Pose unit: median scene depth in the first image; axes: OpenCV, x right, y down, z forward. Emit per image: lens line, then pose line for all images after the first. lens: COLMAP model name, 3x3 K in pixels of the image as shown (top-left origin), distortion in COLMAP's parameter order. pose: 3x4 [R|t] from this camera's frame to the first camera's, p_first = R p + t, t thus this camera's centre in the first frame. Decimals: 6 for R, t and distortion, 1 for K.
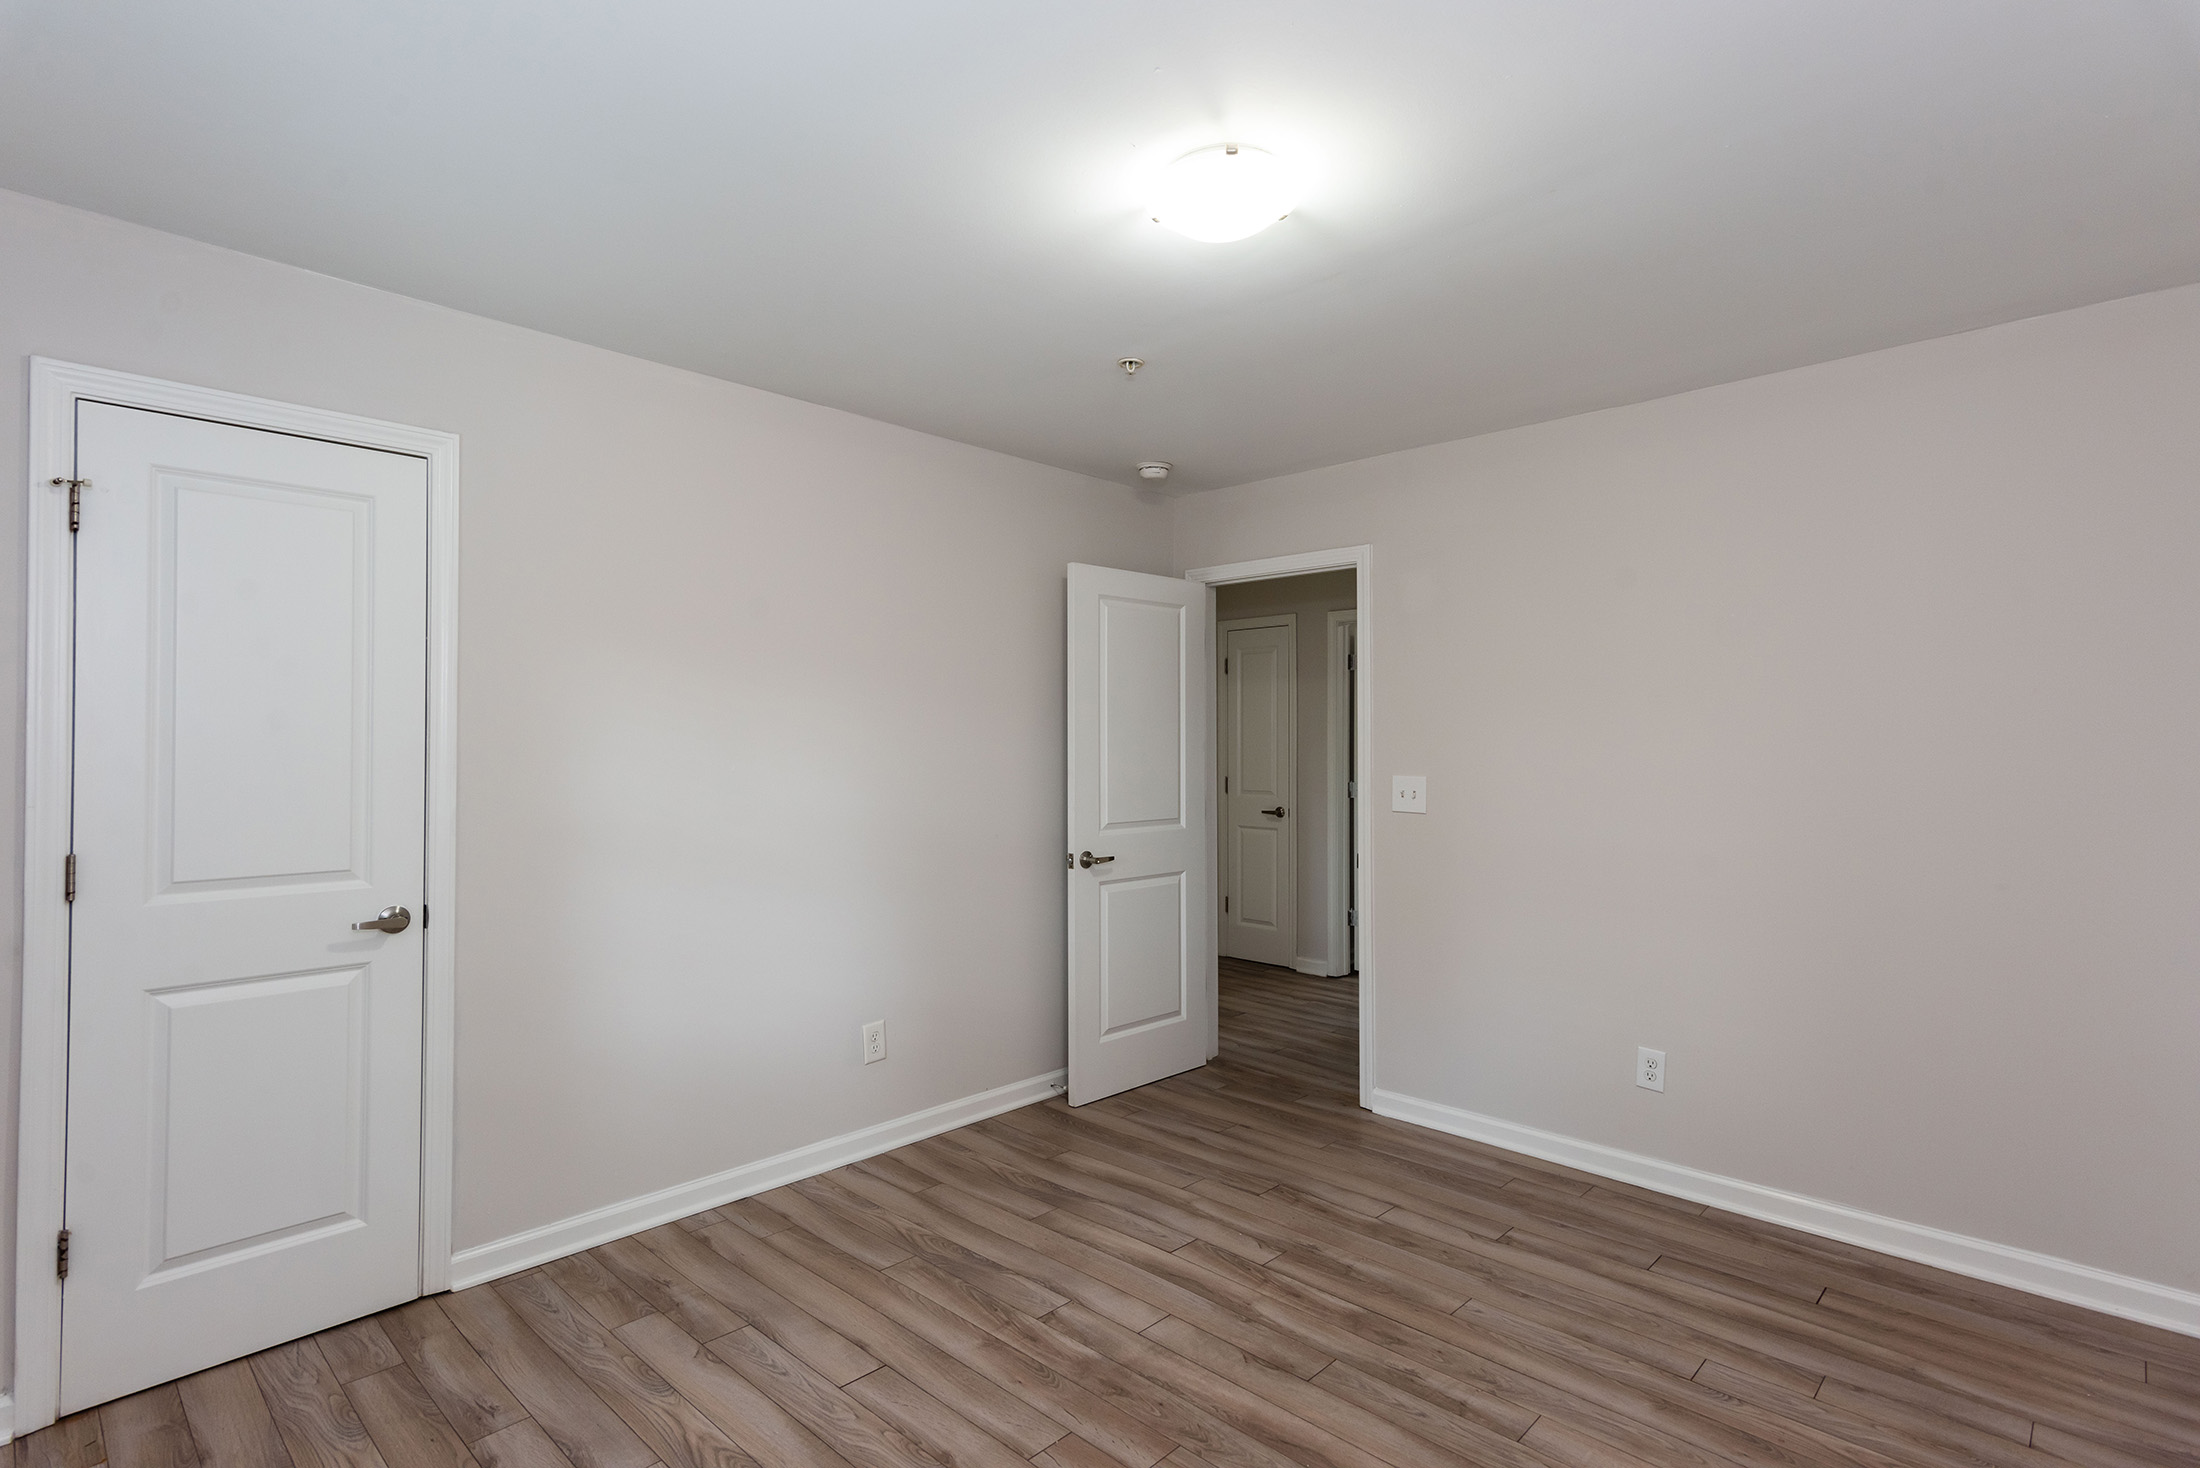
lens RADIAL K [[1070.7, 0, 1059.9], [0, 1070.7, 731.8], [0, 0, 1]] dist [0.018522, 0.000373]
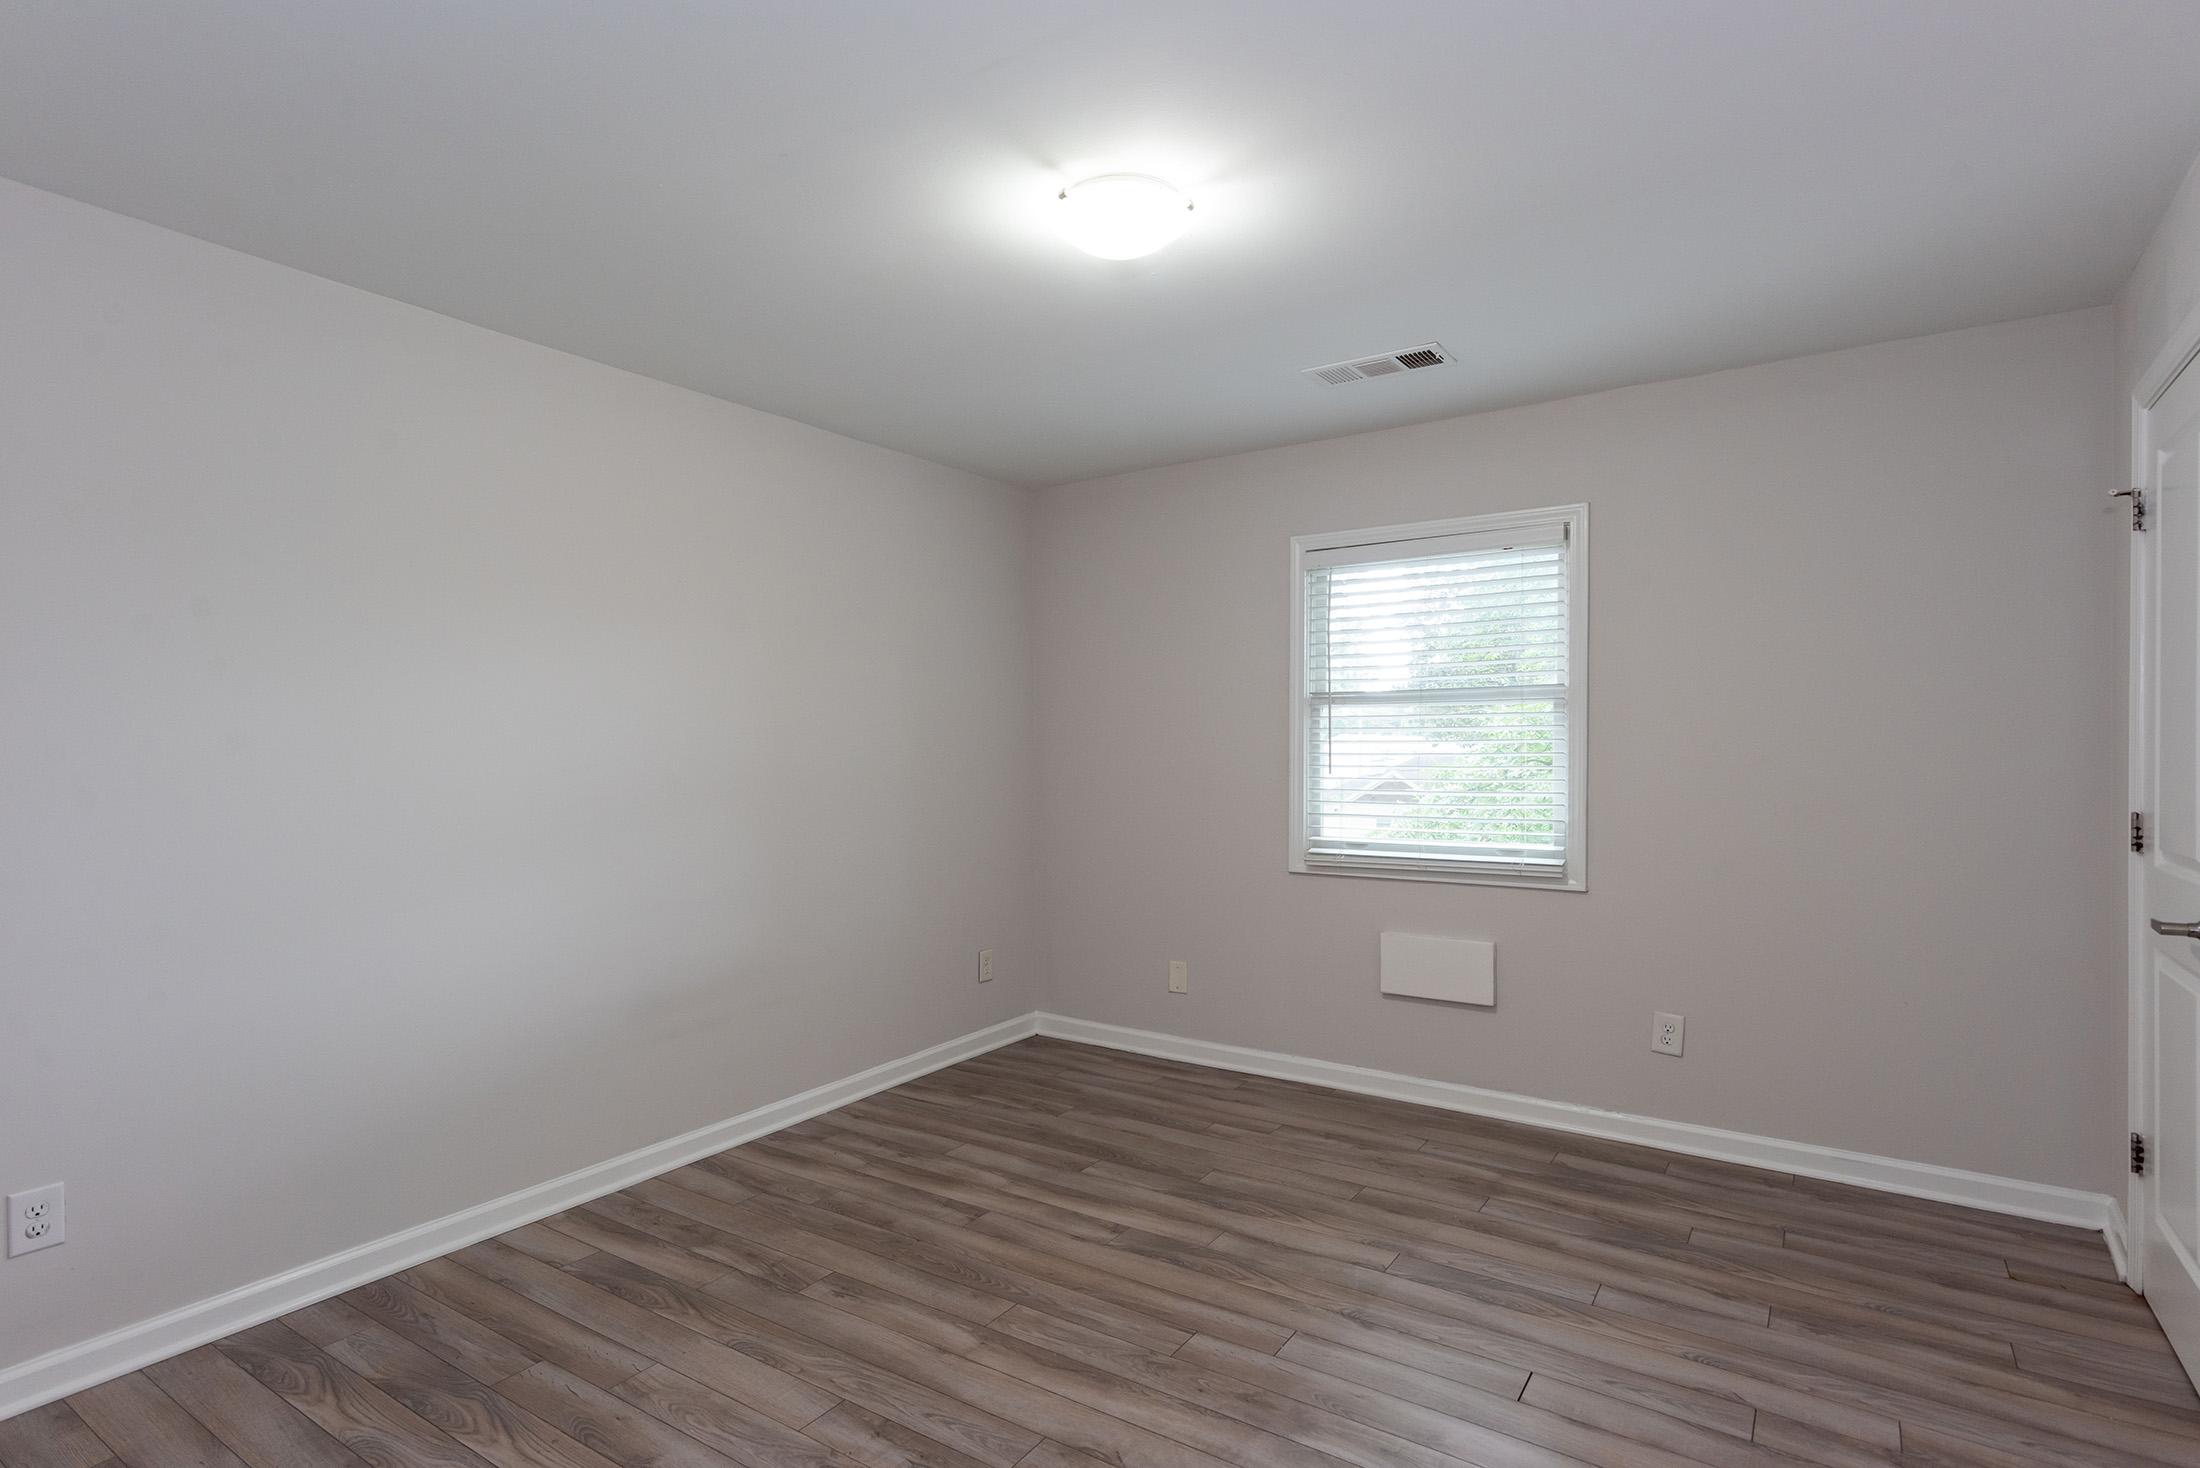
lens RADIAL K [[1070.7, 0, 1059.9], [0, 1070.7, 731.8], [0, 0, 1]] dist [0.018522, 0.000373]
pose [[-0.984742, 0.005934, -0.173918, 0.372563], [0.009275, 0.999788, -0.018403, 0.058448], [0.173772, -0.019735, -0.984588, 1.898431]]
